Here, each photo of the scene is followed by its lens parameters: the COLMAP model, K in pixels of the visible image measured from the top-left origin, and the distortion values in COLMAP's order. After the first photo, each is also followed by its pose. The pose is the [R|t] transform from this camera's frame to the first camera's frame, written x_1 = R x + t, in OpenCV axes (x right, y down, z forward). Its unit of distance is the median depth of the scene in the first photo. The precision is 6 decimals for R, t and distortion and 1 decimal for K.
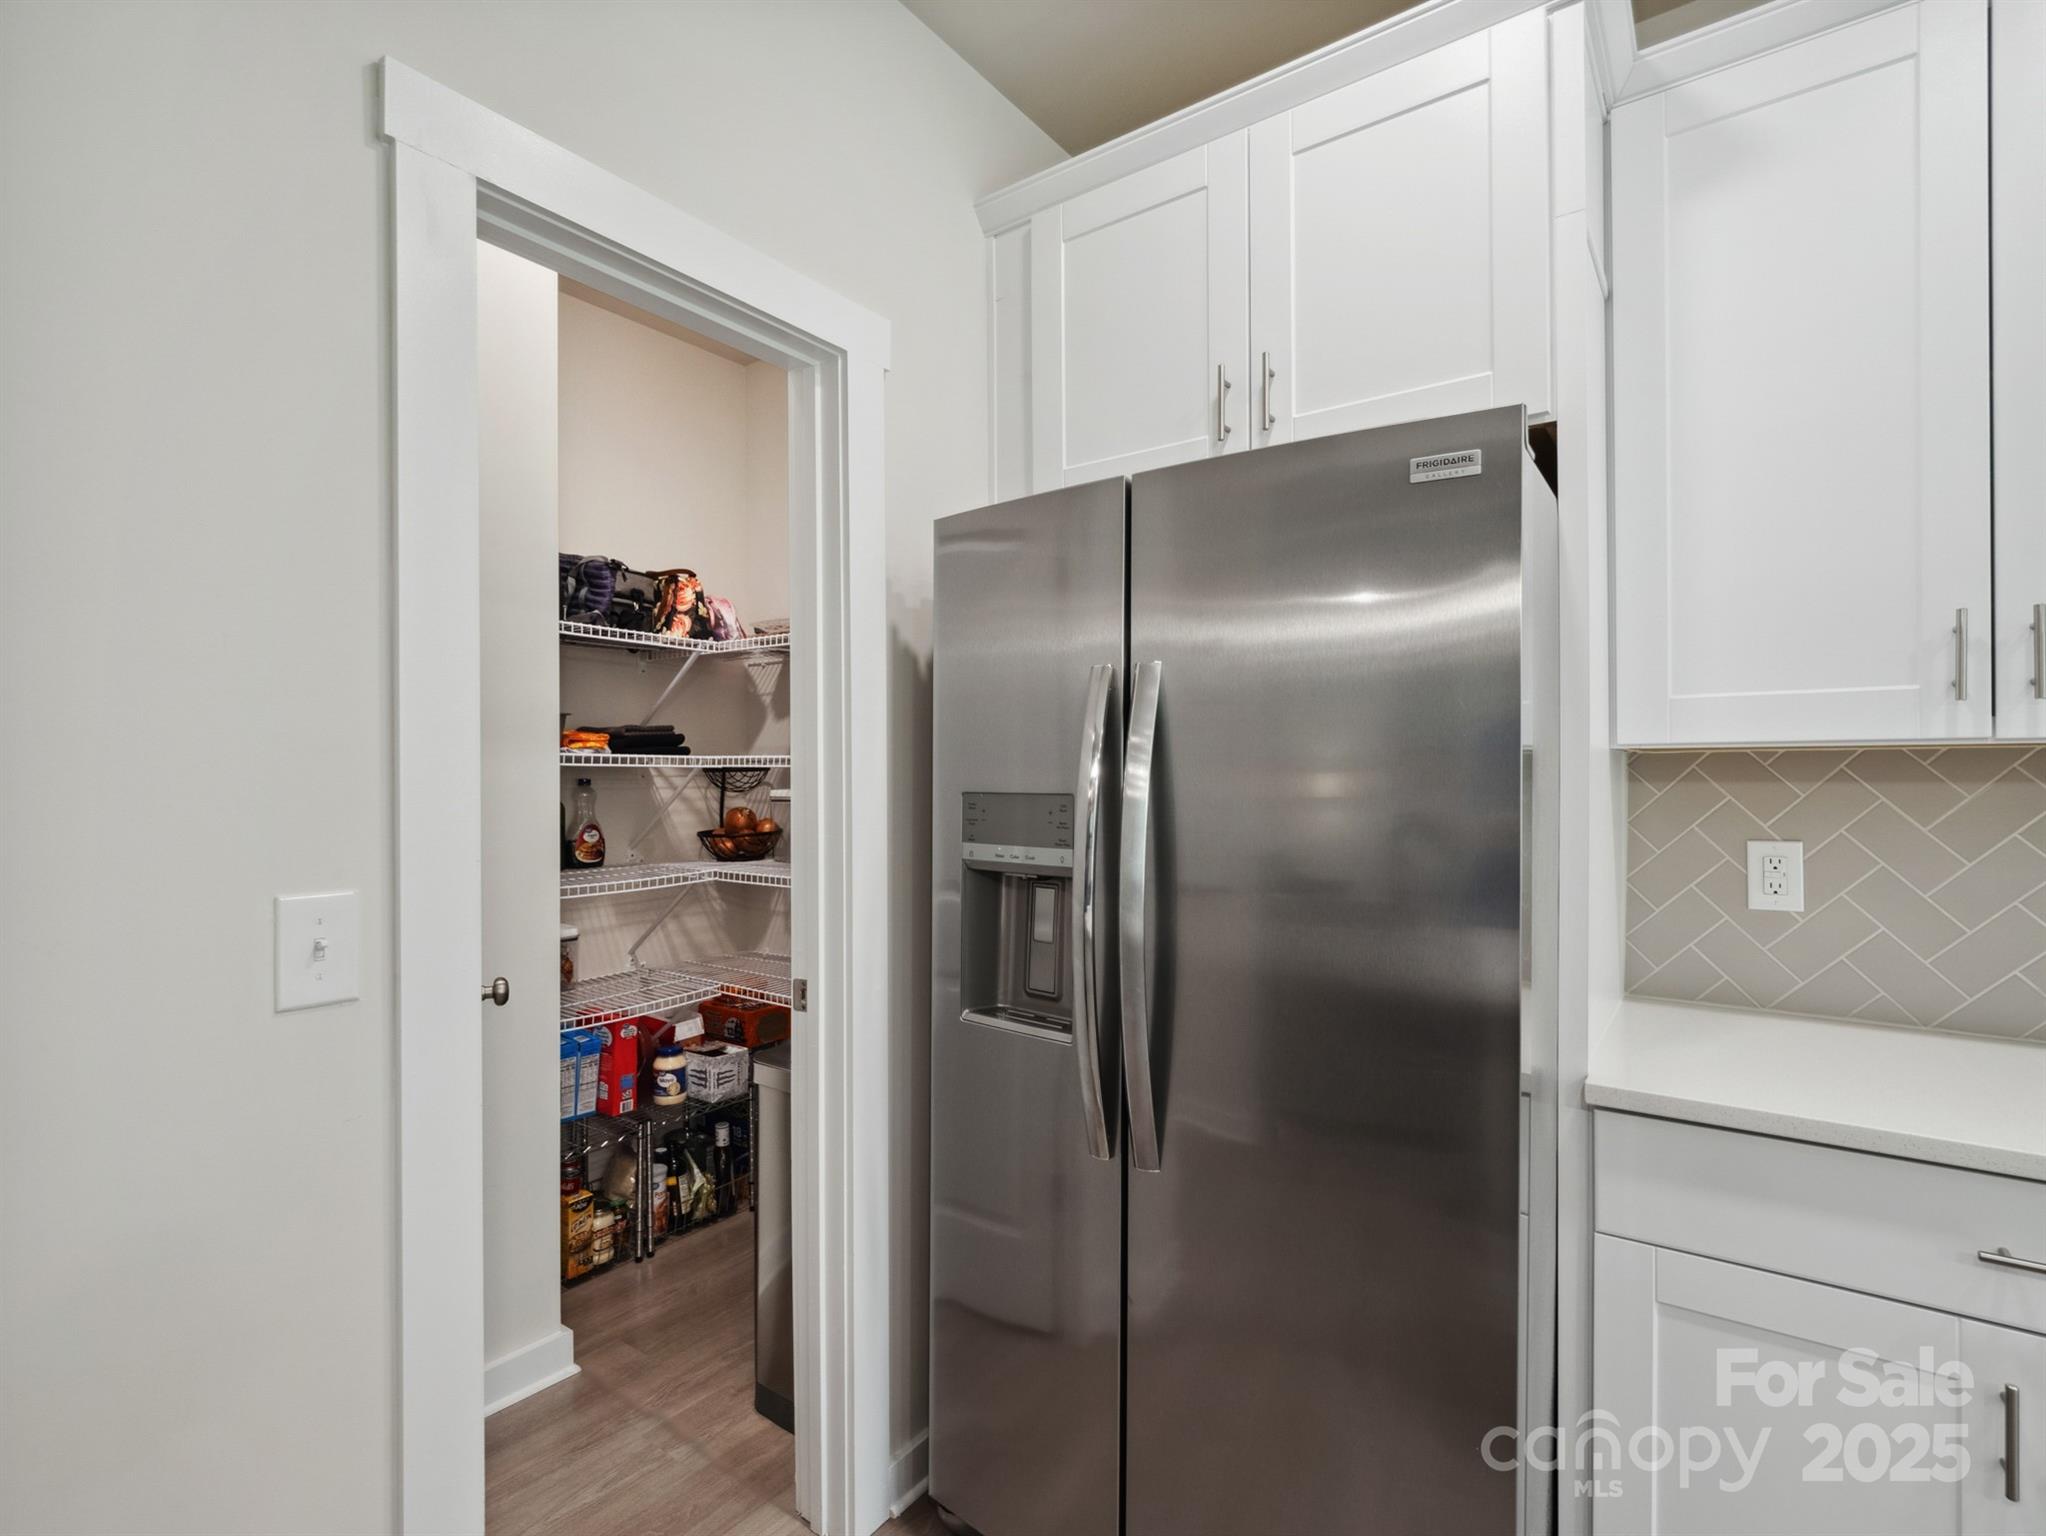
lens RADIAL K [[993.4, 0, 1014.6], [0, 993.4, 771.5], [0, 0, 1]] dist [-0.000359, 0.000937]
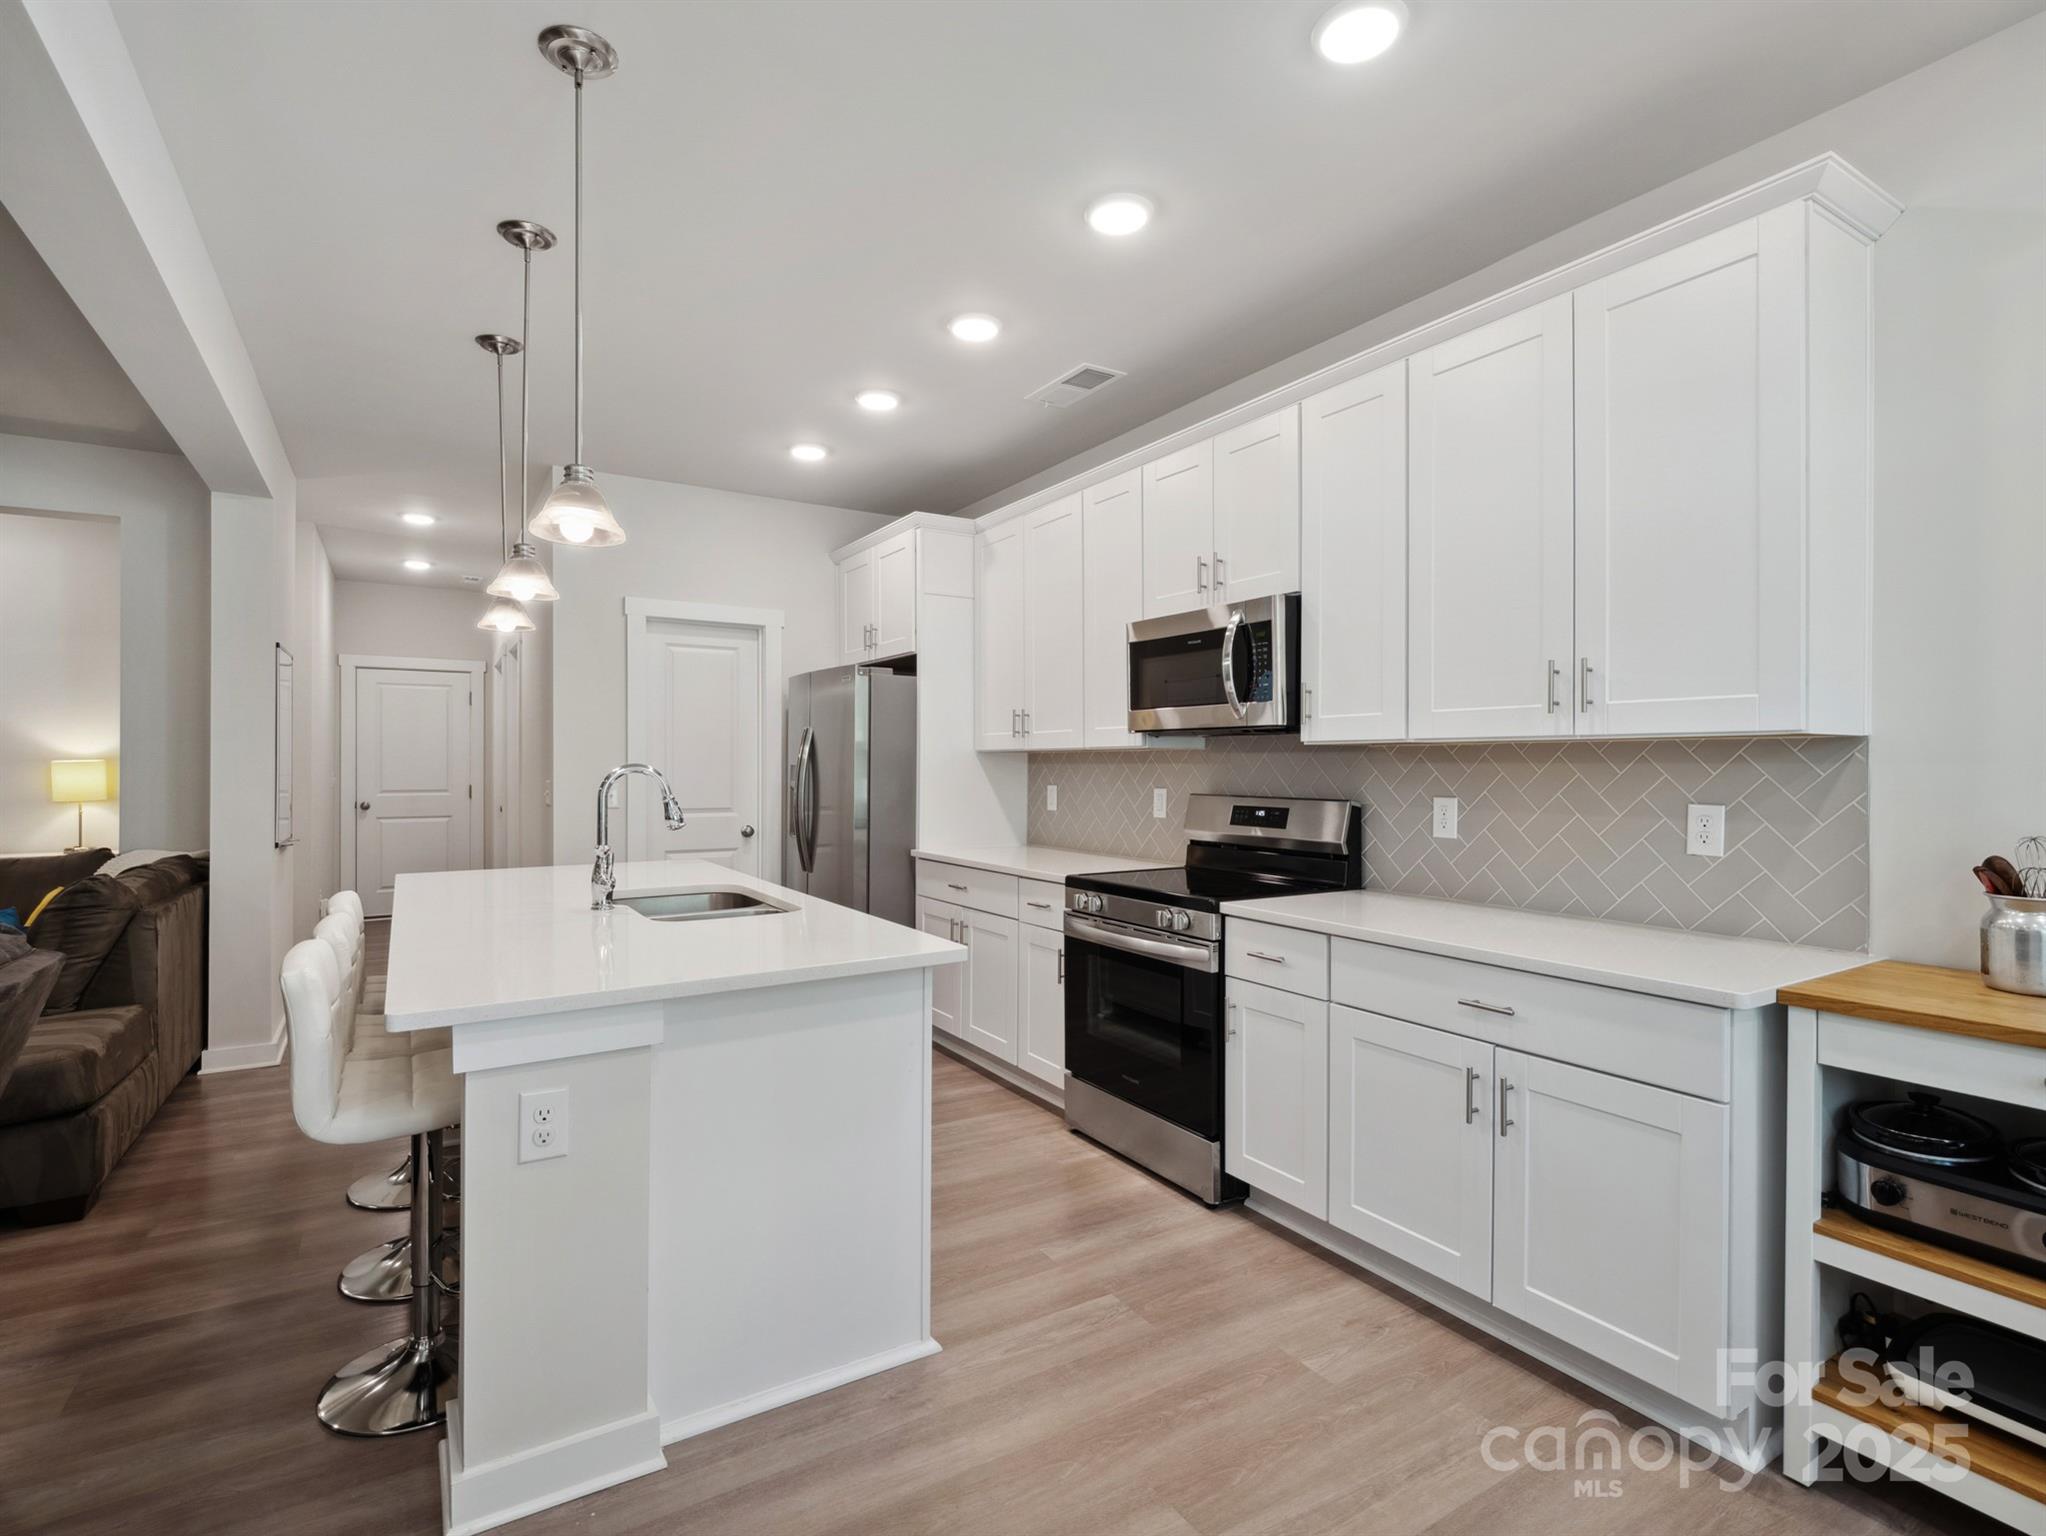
lens RADIAL K [[993.4, 0, 1014.6], [0, 993.4, 771.5], [0, 0, 1]] dist [-0.000359, 0.000937]
pose [[0.926994, 0.008960, -0.374970, 1.787819], [-0.006494, 0.999948, 0.007839, 0.012990], [0.375021, -0.004832, 0.927004, -1.657330]]
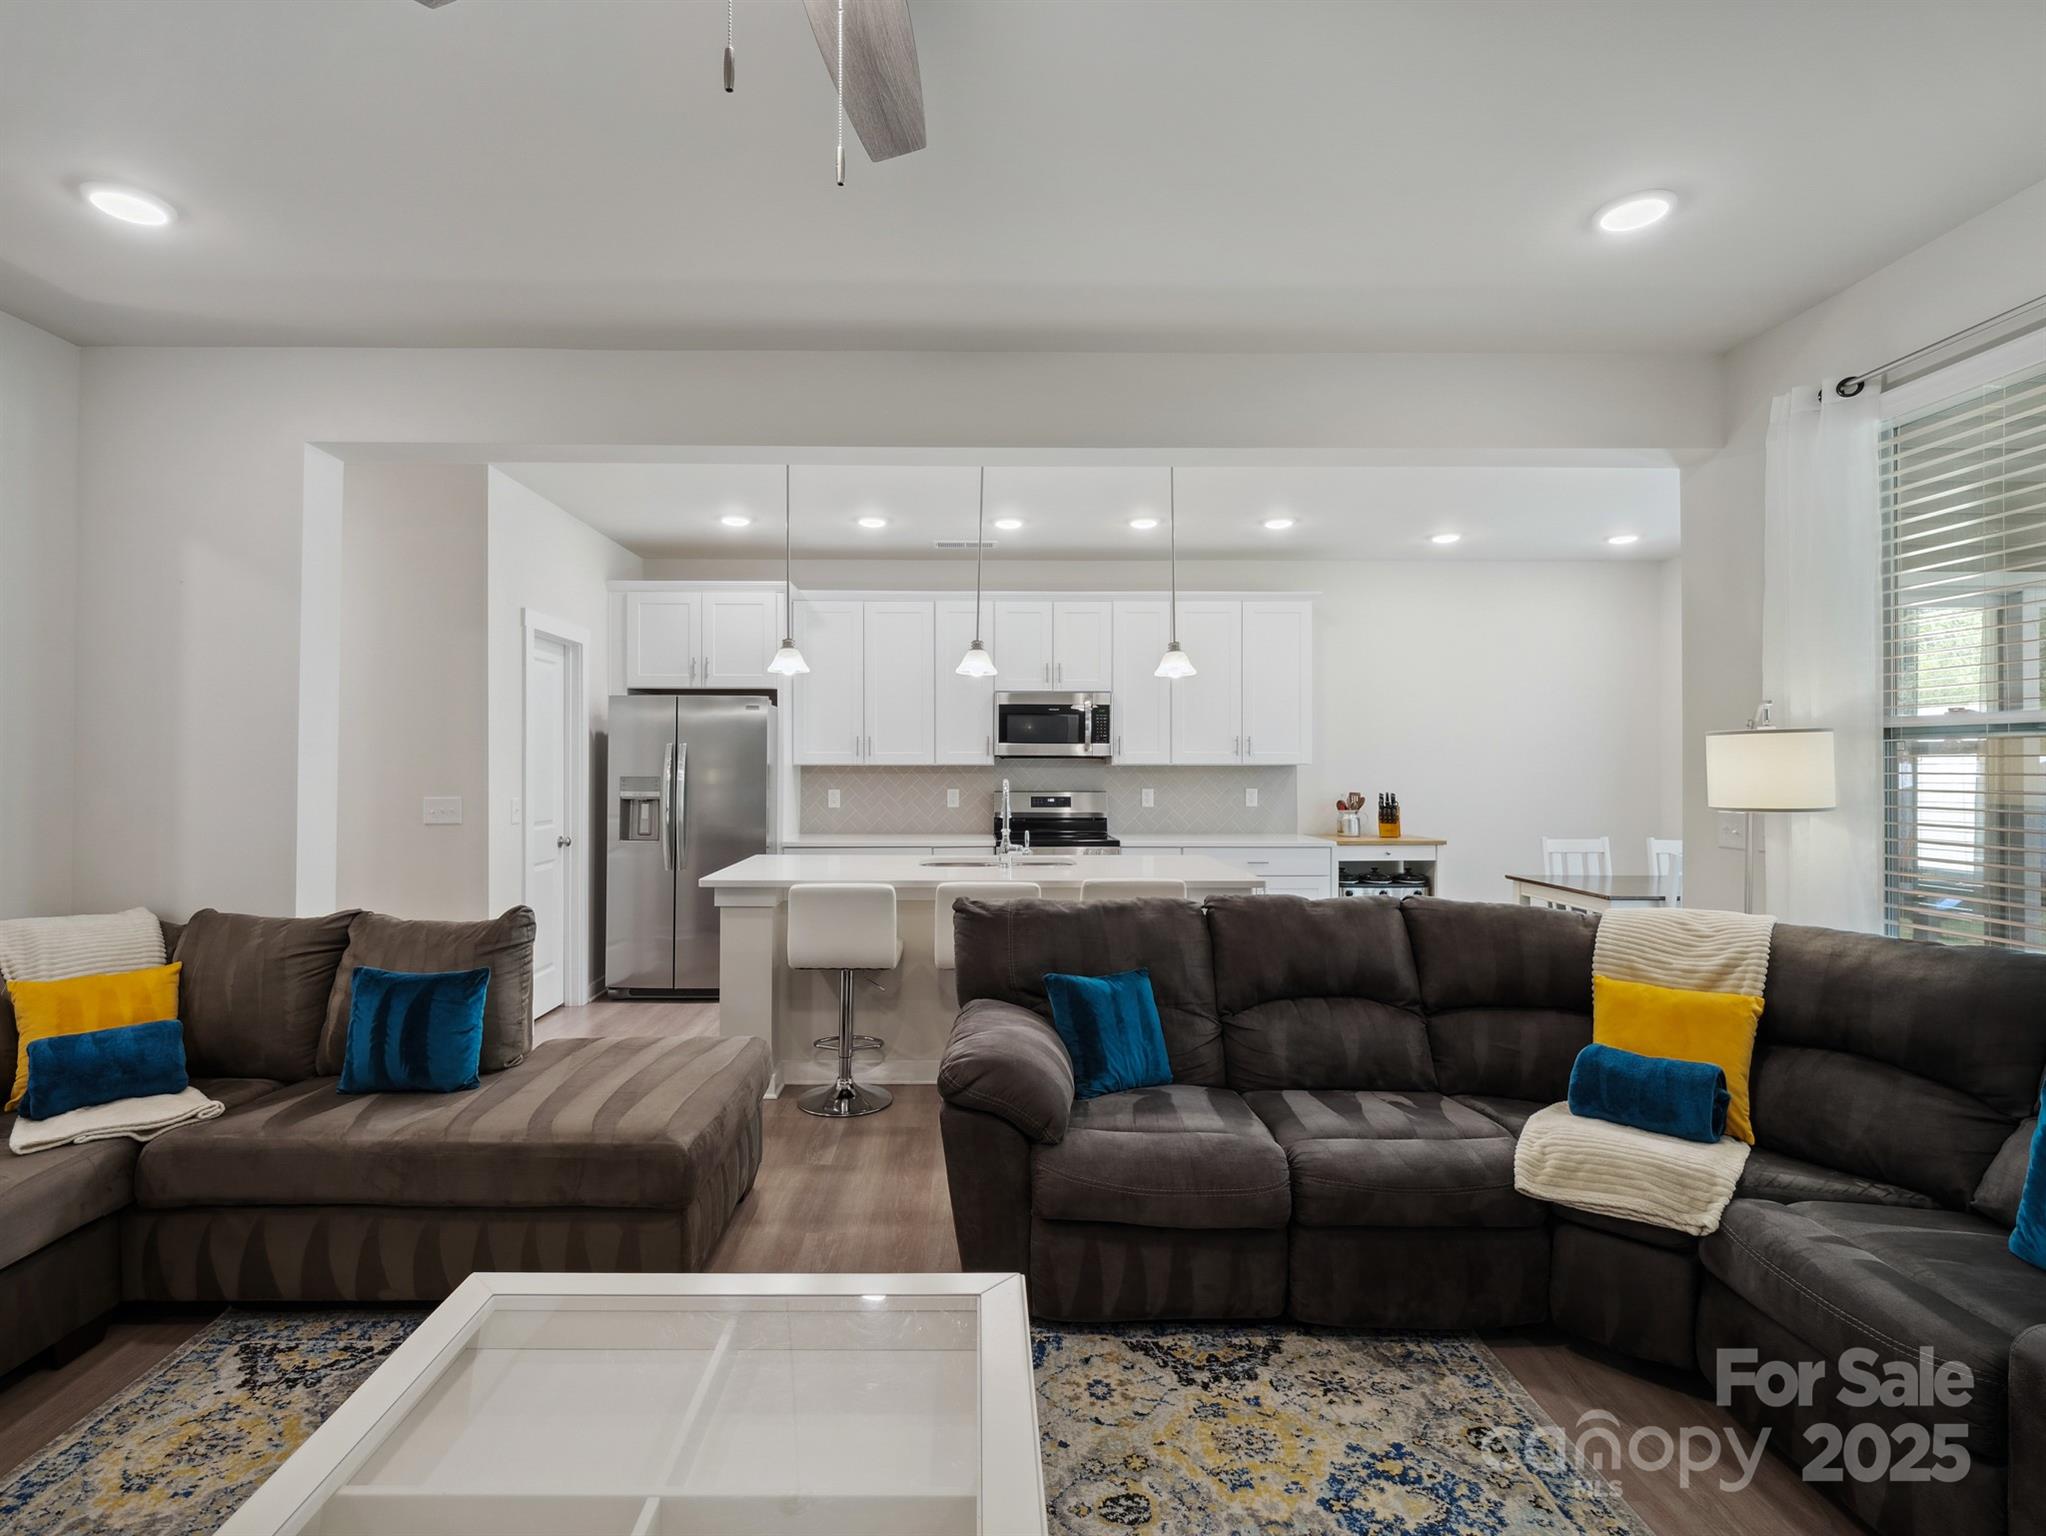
lens RADIAL K [[993.4, 0, 986.4], [0, 993.4, 756.3], [0, 0, 1]] dist [-0.003633, -0.000292]
pose [[0.794017, 0.009780, 0.607817, -1.136923], [-0.003864, 0.999932, -0.011043, -0.016575], [-0.607883, 0.006420, 0.794001, -2.501476]]
